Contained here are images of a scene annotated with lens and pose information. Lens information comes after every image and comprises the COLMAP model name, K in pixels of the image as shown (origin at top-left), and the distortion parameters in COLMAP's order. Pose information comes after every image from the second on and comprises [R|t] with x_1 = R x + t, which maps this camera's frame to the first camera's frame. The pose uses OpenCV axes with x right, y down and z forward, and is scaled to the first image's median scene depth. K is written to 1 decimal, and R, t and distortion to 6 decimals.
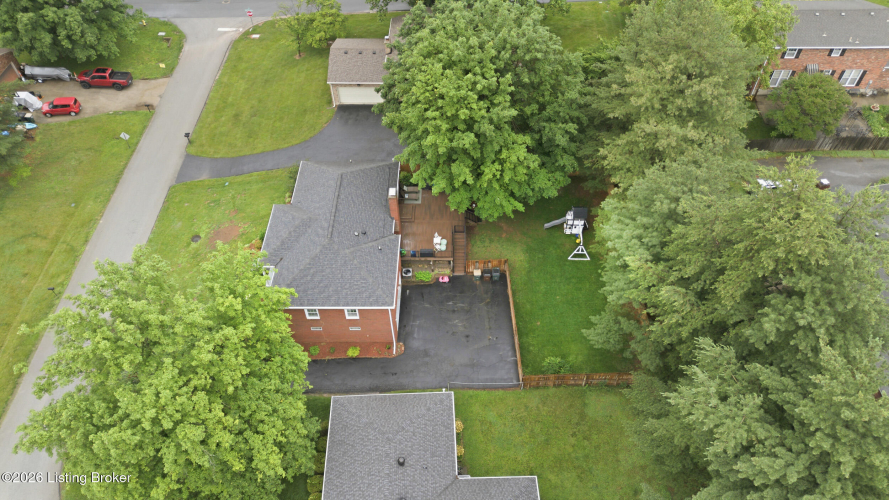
lens RADIAL K [[627.2, 0, 444.5], [0, 627.2, 250.0], [0, 0, 1]] dist [0.069954, -0.073454]
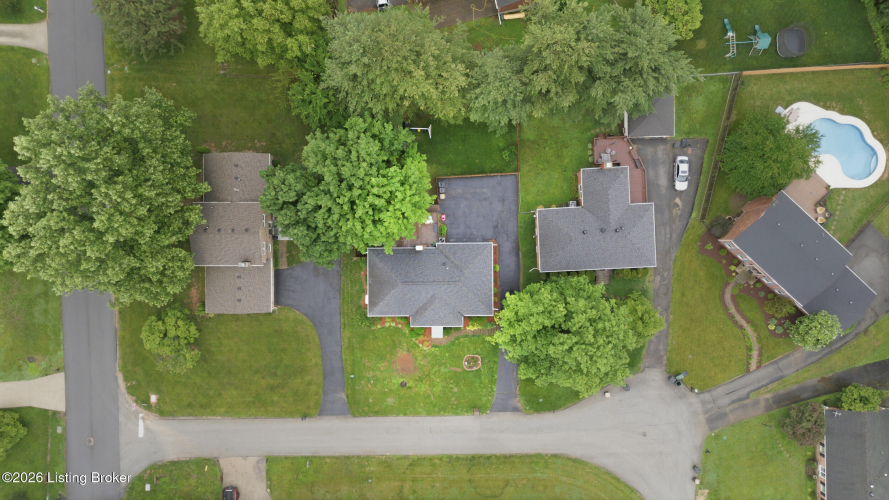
lens RADIAL K [[627.2, 0, 444.5], [0, 627.2, 250.0], [0, 0, 1]] dist [0.069954, -0.073454]
pose [[-0.019990, -0.999800, -0.000553, -0.065065], [0.761045, -0.015575, 0.648512, -0.751863], [-0.648391, 0.012543, 0.761204, -0.164853]]
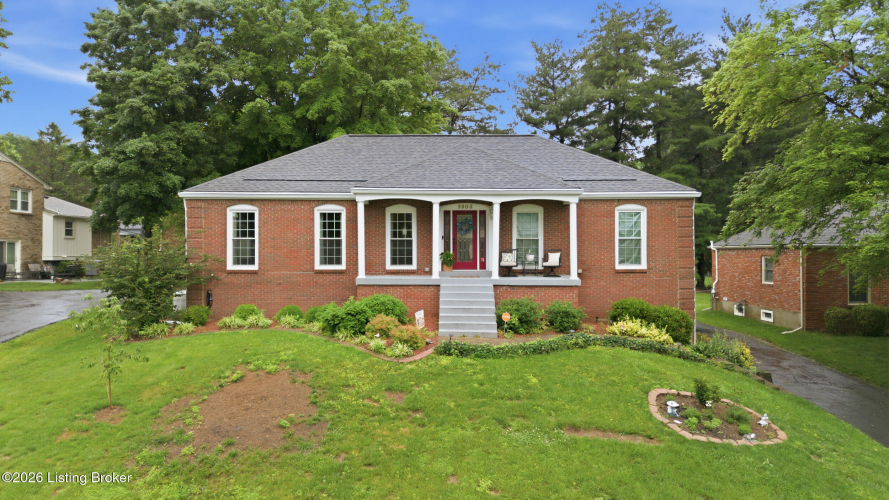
lens RADIAL K [[627.2, 0, 444.5], [0, 627.2, 250.0], [0, 0, 1]] dist [0.069954, -0.073454]
pose [[-0.012418, 0.013846, 0.999827, -0.464000], [0.755128, 0.655577, 0.000300, -0.007686], [-0.655460, 0.755001, -0.018597, 0.753600]]
